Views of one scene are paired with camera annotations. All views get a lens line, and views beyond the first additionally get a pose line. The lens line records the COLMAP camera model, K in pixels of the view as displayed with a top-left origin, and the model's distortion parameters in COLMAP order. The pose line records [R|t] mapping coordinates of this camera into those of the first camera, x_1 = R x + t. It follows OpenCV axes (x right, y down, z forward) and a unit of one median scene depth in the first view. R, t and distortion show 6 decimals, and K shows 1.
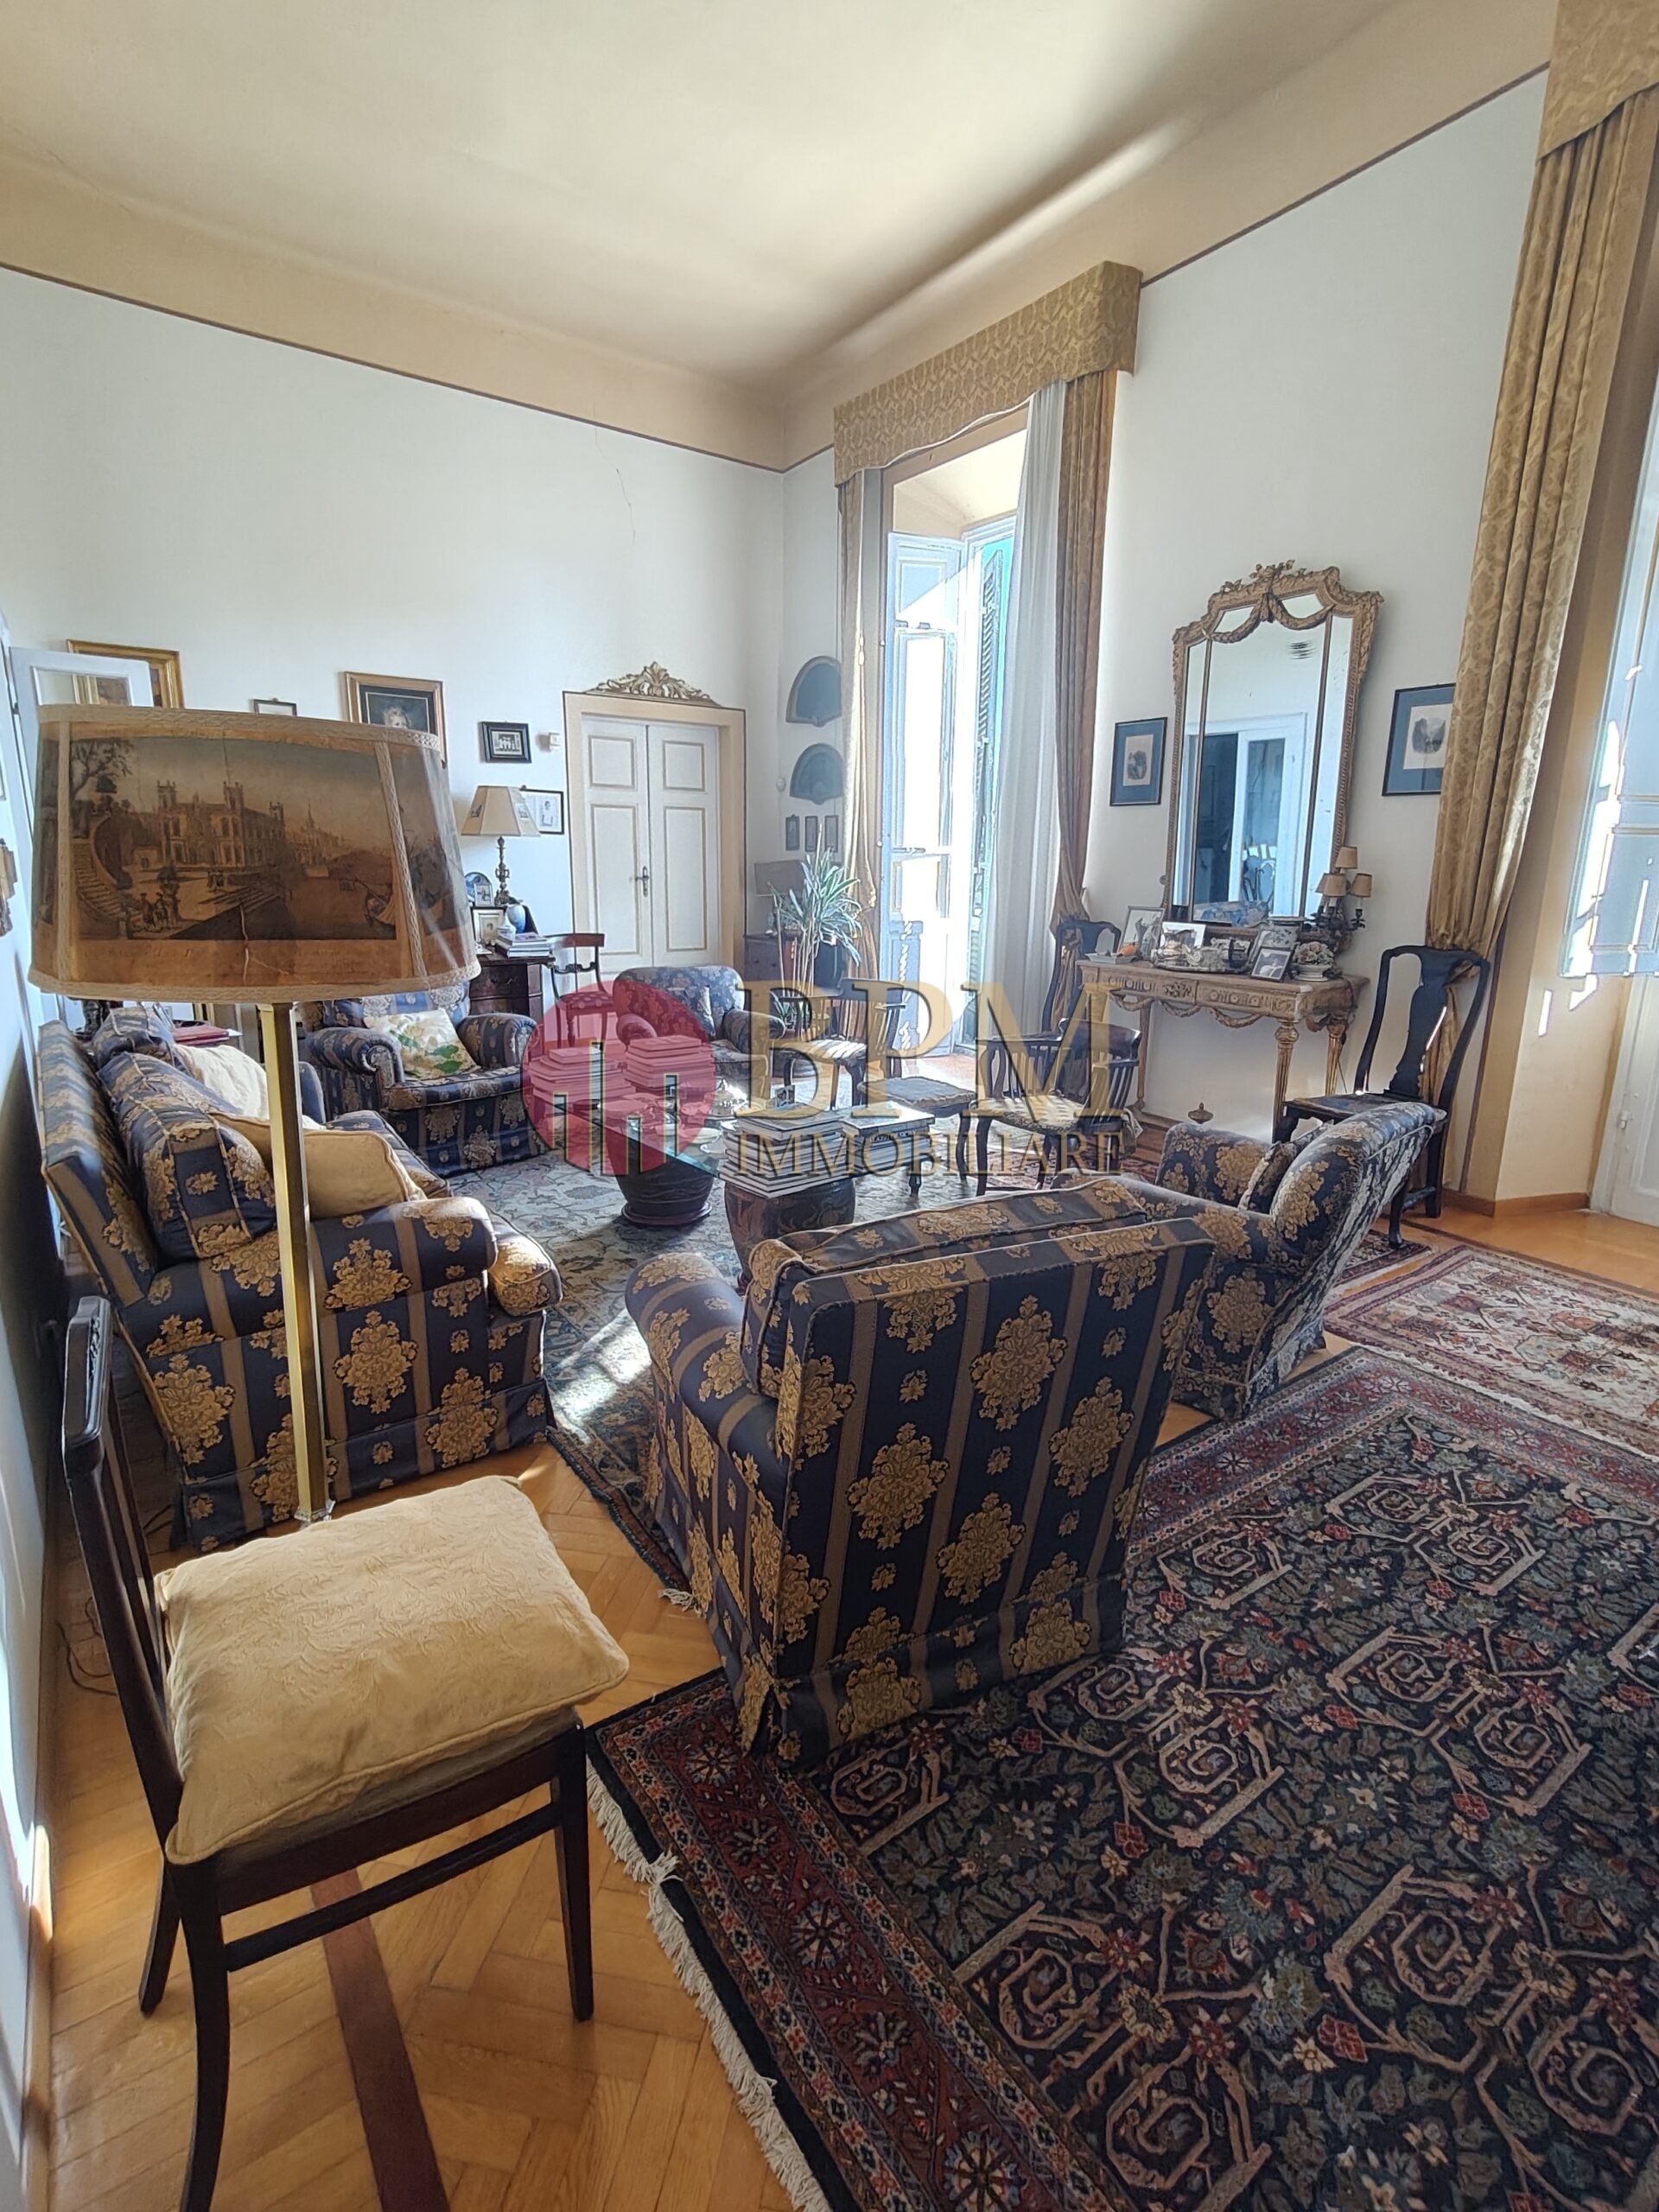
lens RADIAL K [[1049.8, 0, 844.6], [0, 1049.8, 1094.2], [0, 0, 1]] dist [0.010893, -0.004655]
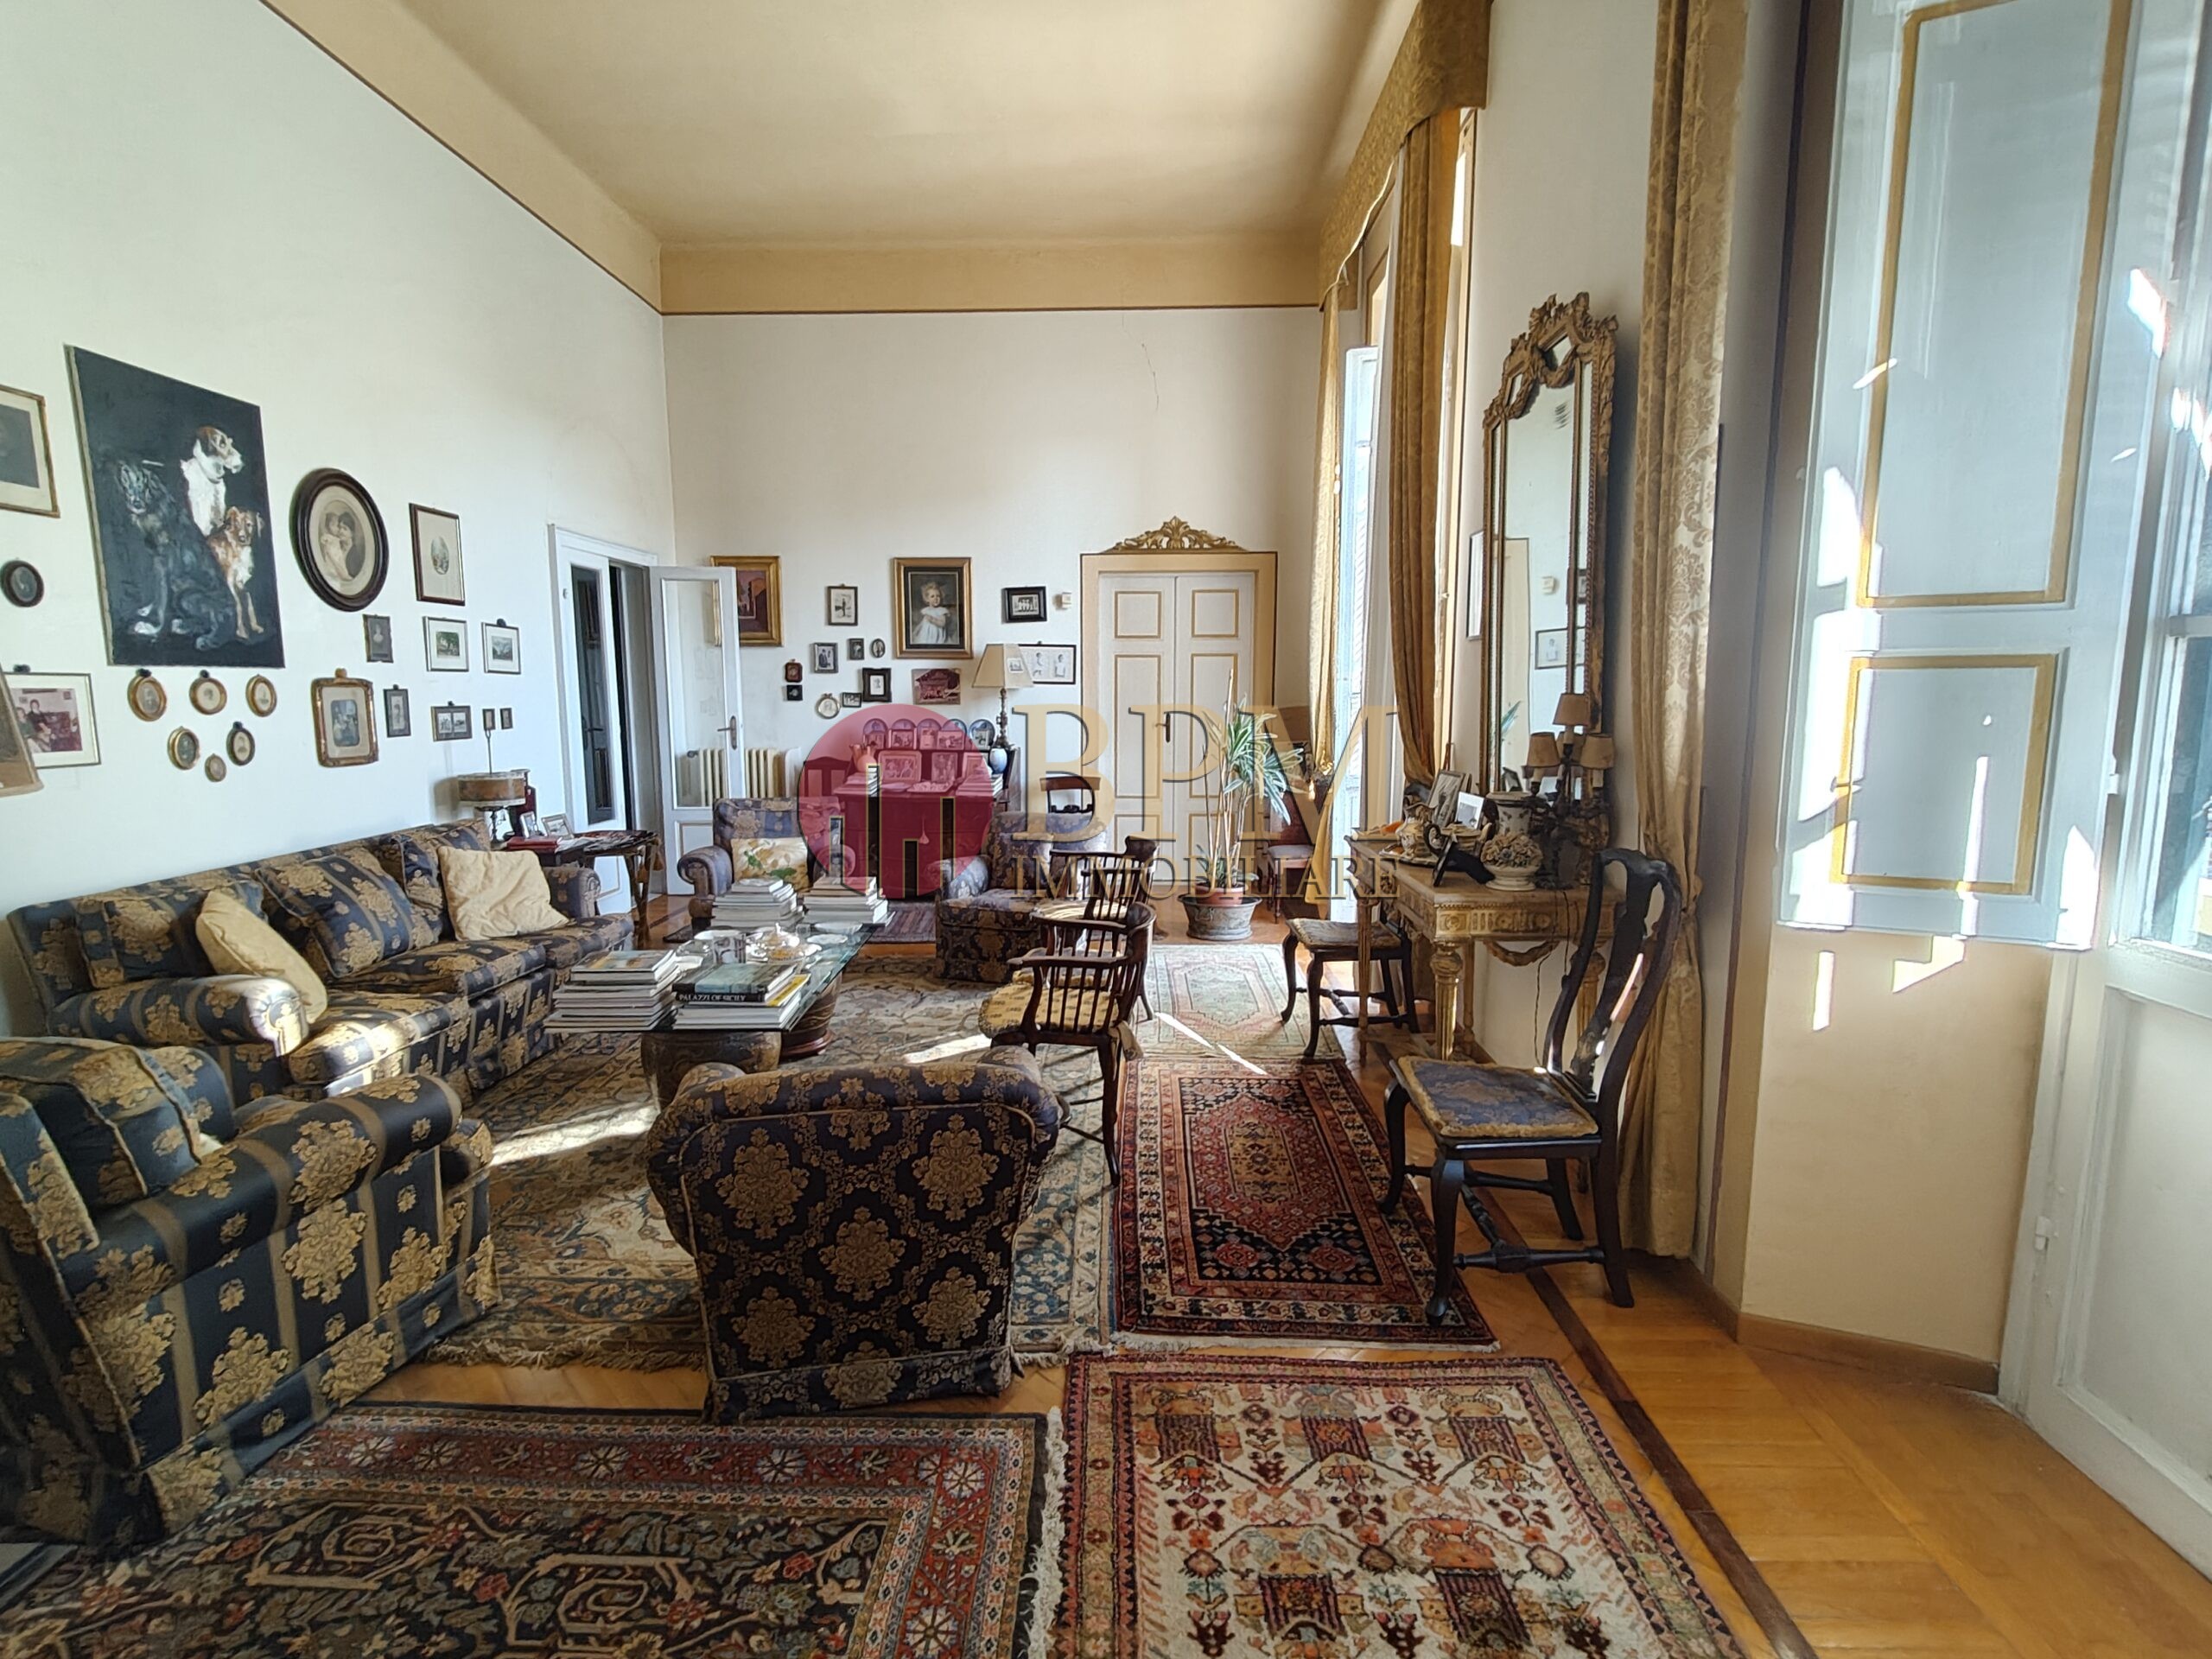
lens RADIAL K [[1049.8, 0, 1088.1], [0, 1049.8, 822.5], [0, 0, 1]] dist [0.010893, -0.004655]
pose [[0.786886, 0.064233, -0.613747, 0.757896], [-0.126996, 0.990135, -0.059197, -0.089762], [0.603890, 0.124524, 0.787281, 0.356368]]
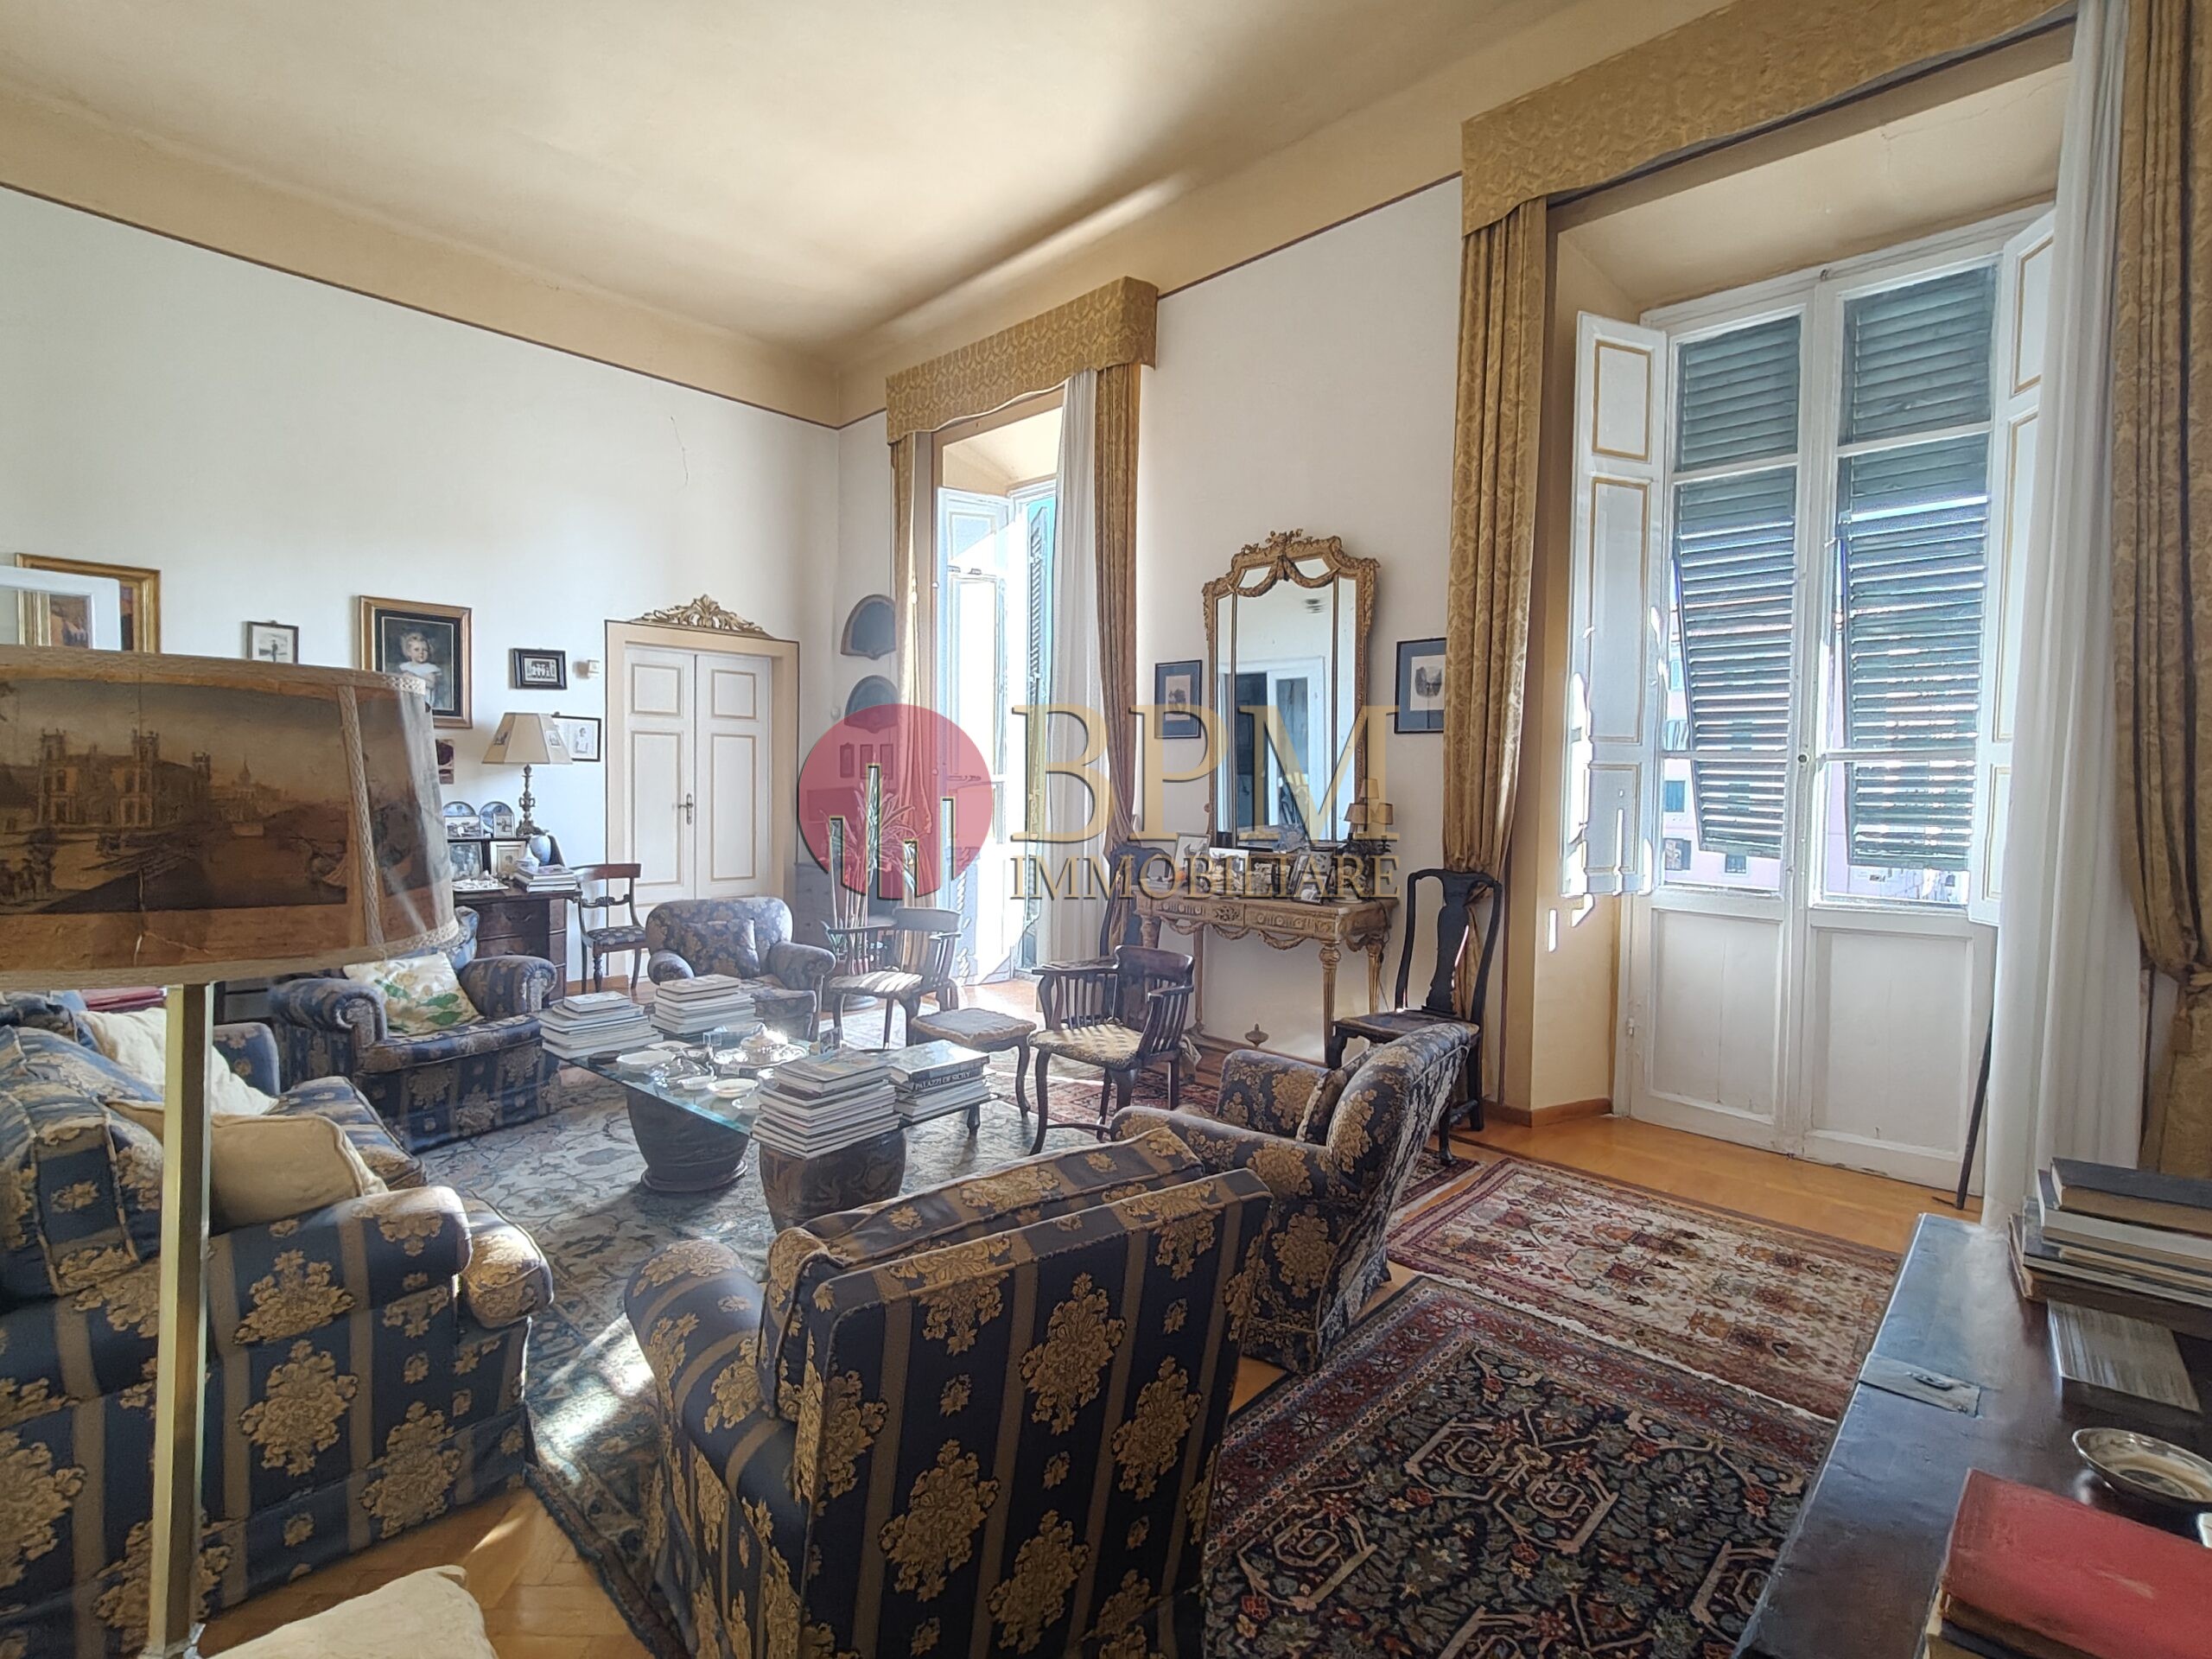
lens RADIAL K [[1049.8, 0, 1091.3], [0, 1049.8, 820.4], [0, 0, 1]] dist [0.010893, -0.004655]
pose [[0.984689, -0.006444, 0.174204, 0.010841], [0.038026, 0.983192, -0.178569, -0.013690], [-0.170125, 0.182459, 0.968383, 0.014573]]
